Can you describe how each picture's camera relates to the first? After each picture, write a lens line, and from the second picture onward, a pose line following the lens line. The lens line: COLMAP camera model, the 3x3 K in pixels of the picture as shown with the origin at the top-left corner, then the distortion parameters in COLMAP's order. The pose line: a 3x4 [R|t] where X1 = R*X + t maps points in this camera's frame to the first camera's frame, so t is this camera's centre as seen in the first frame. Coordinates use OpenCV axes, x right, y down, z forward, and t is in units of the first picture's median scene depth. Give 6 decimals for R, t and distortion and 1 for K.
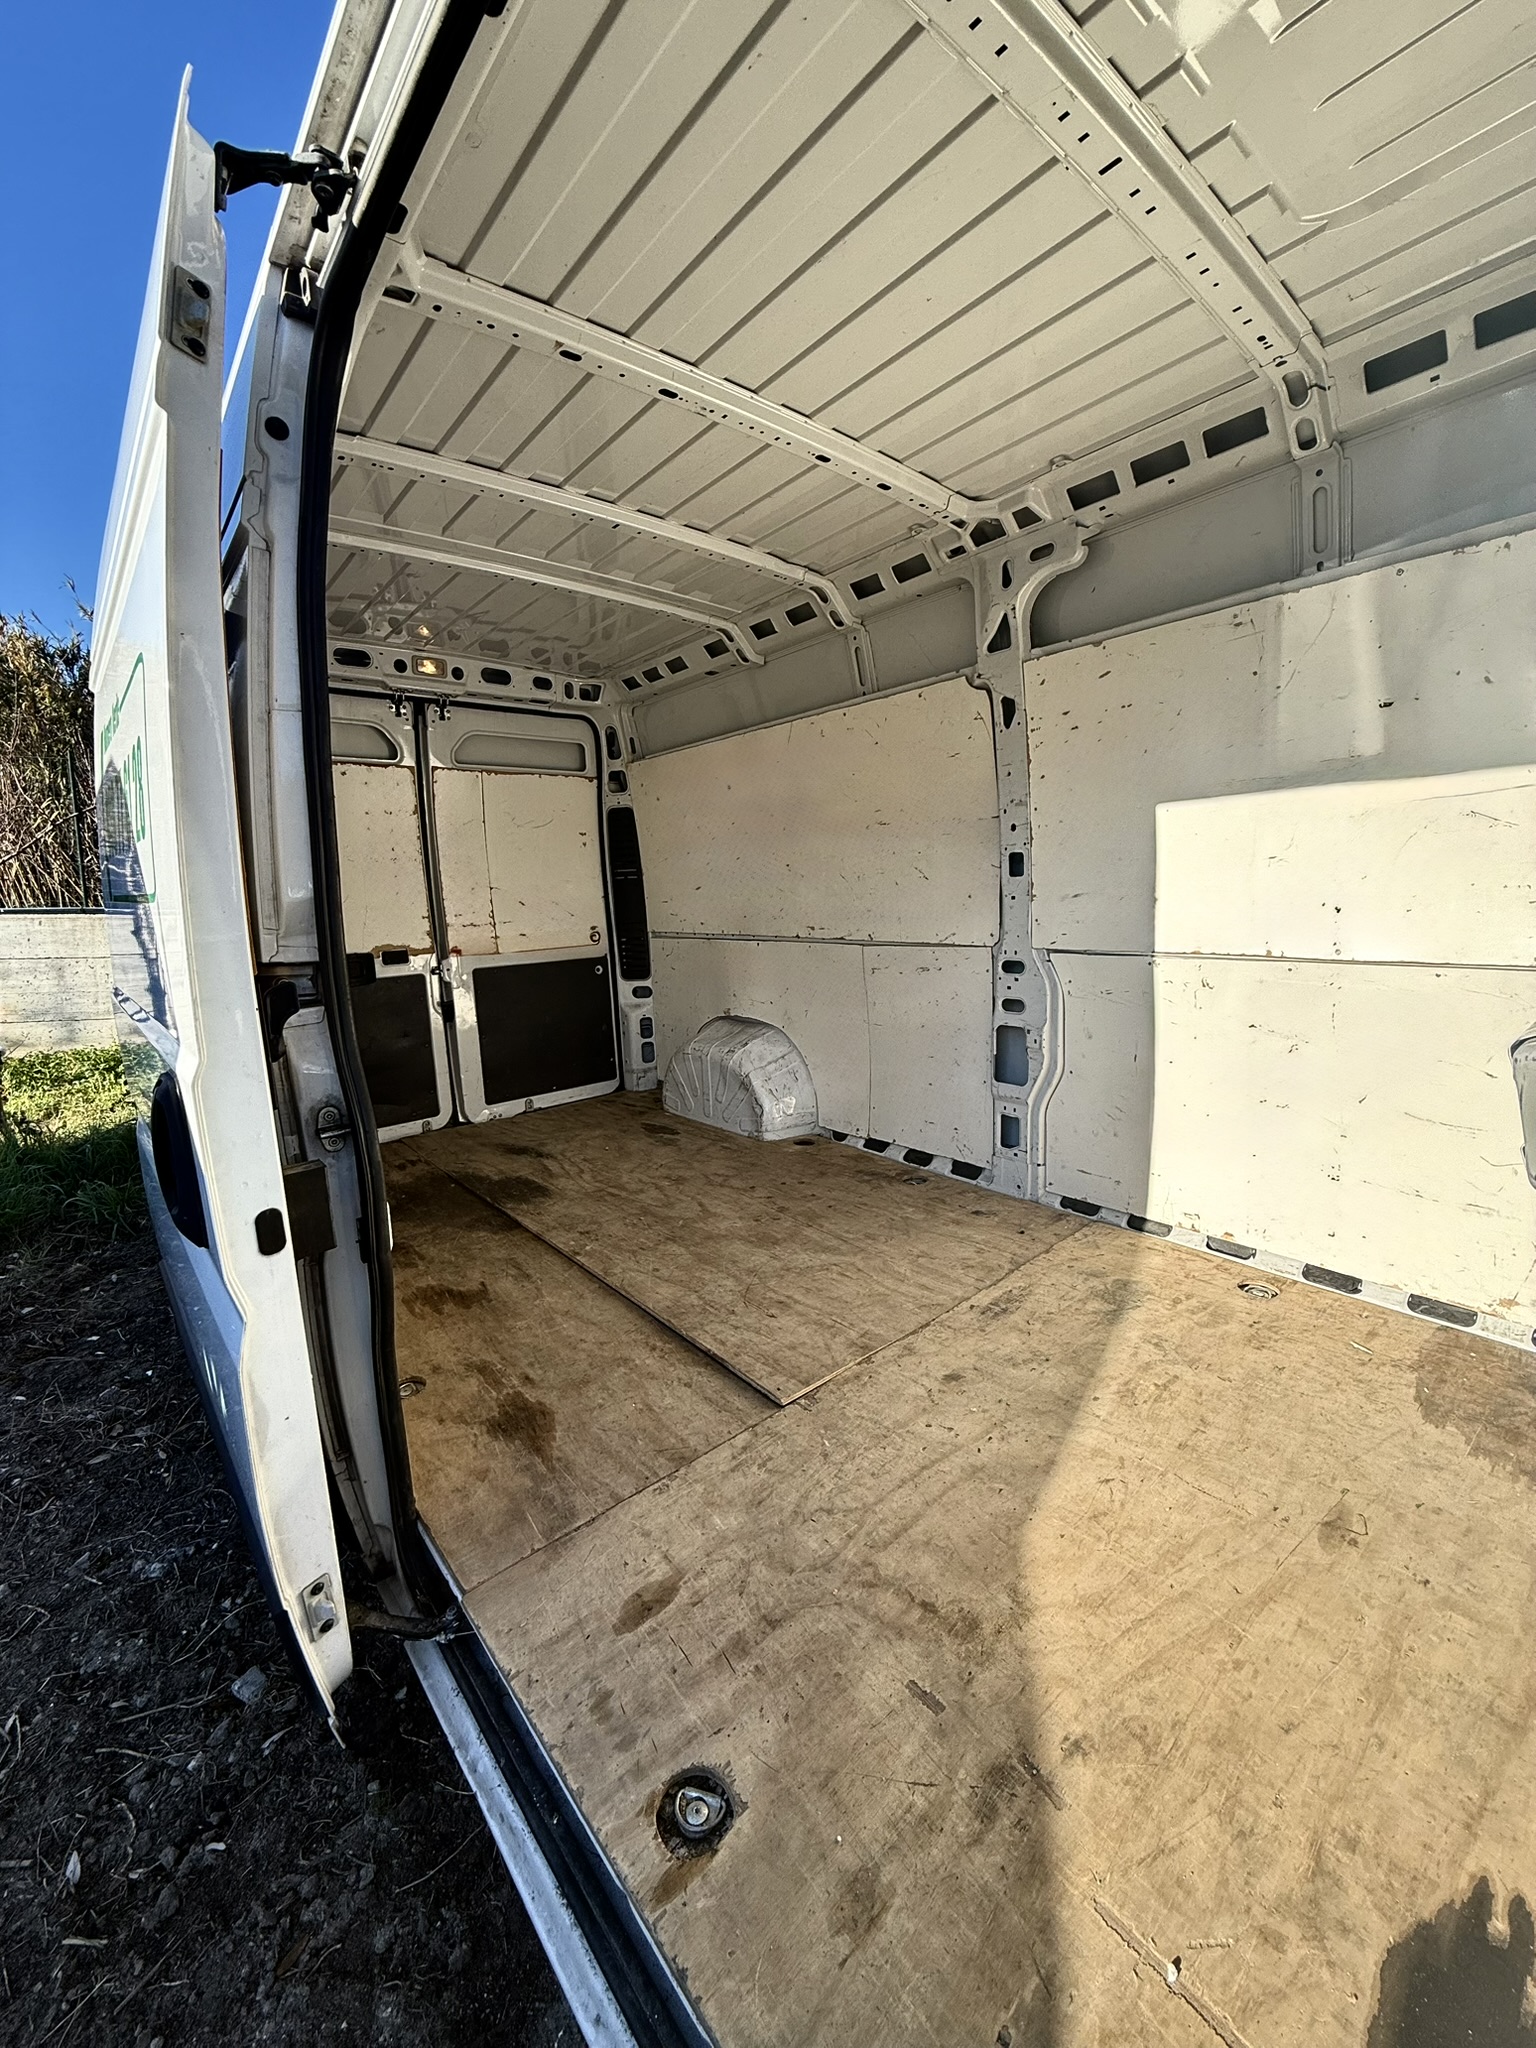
lens RADIAL K [[811.1, 0, 768.0], [0, 811.1, 1024.0], [0, 0, 1]] dist [0.001148, 0.000098]
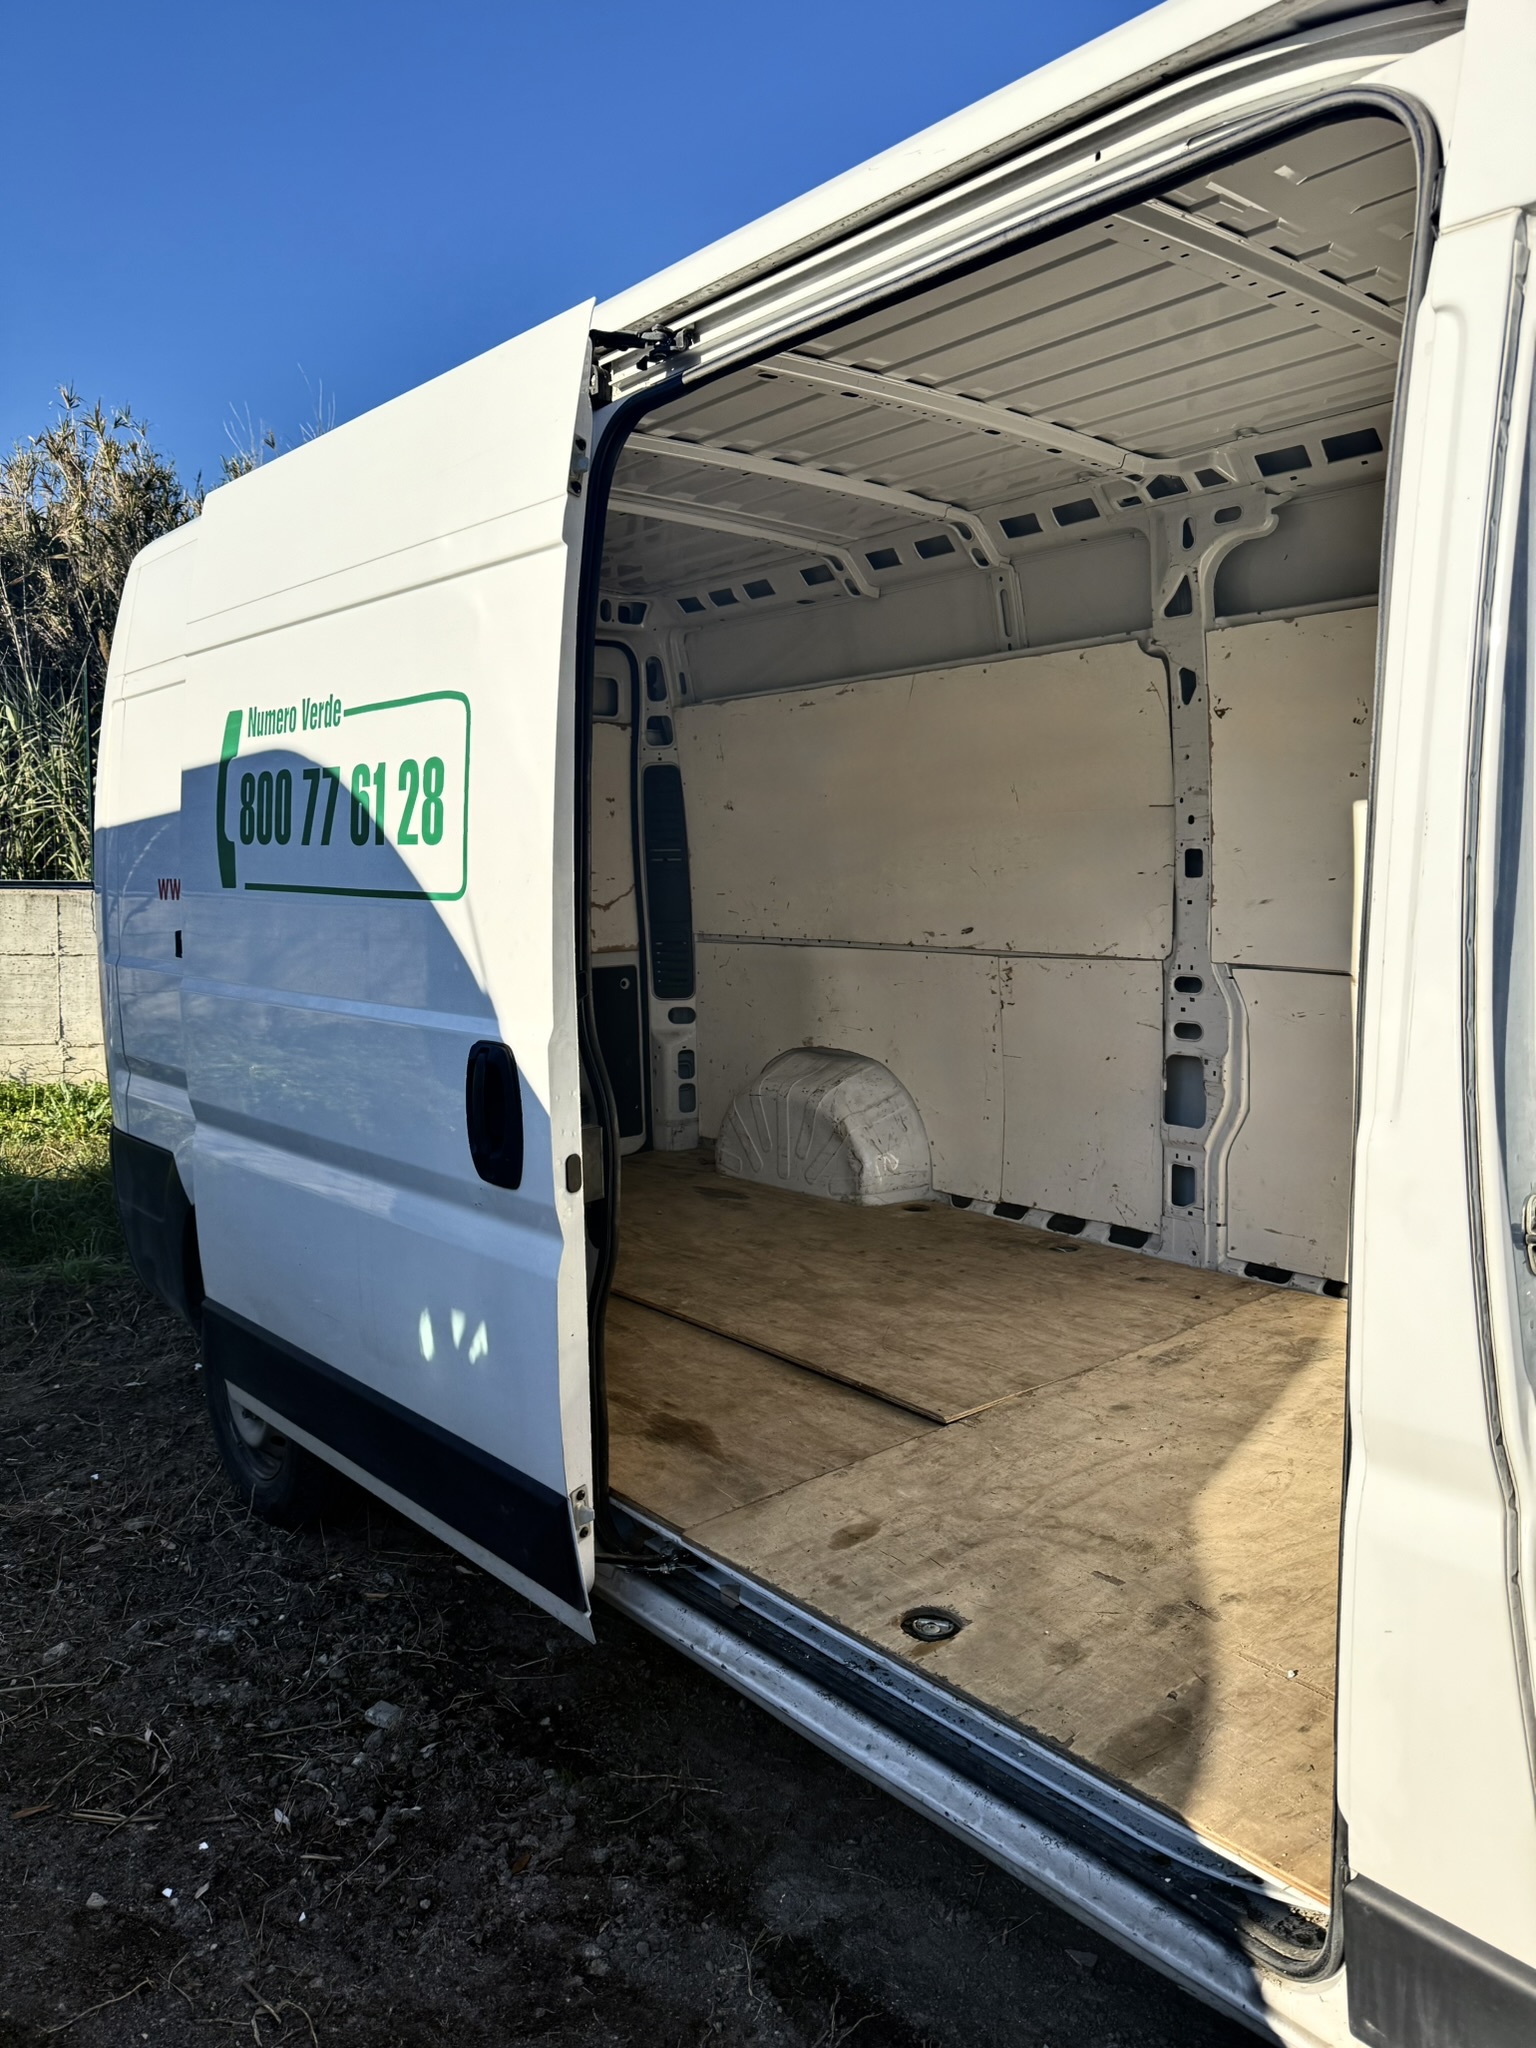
lens RADIAL K [[1491.3, 0, 763.2], [0, 1491.3, 1046.6], [0, 0, 1]] dist [0.216657, -0.501726]
pose [[0.999686, 0.020457, 0.014444, -0.170460], [-0.019874, 0.999025, -0.039417, 0.069144], [-0.015236, 0.039117, 0.999118, -0.594541]]
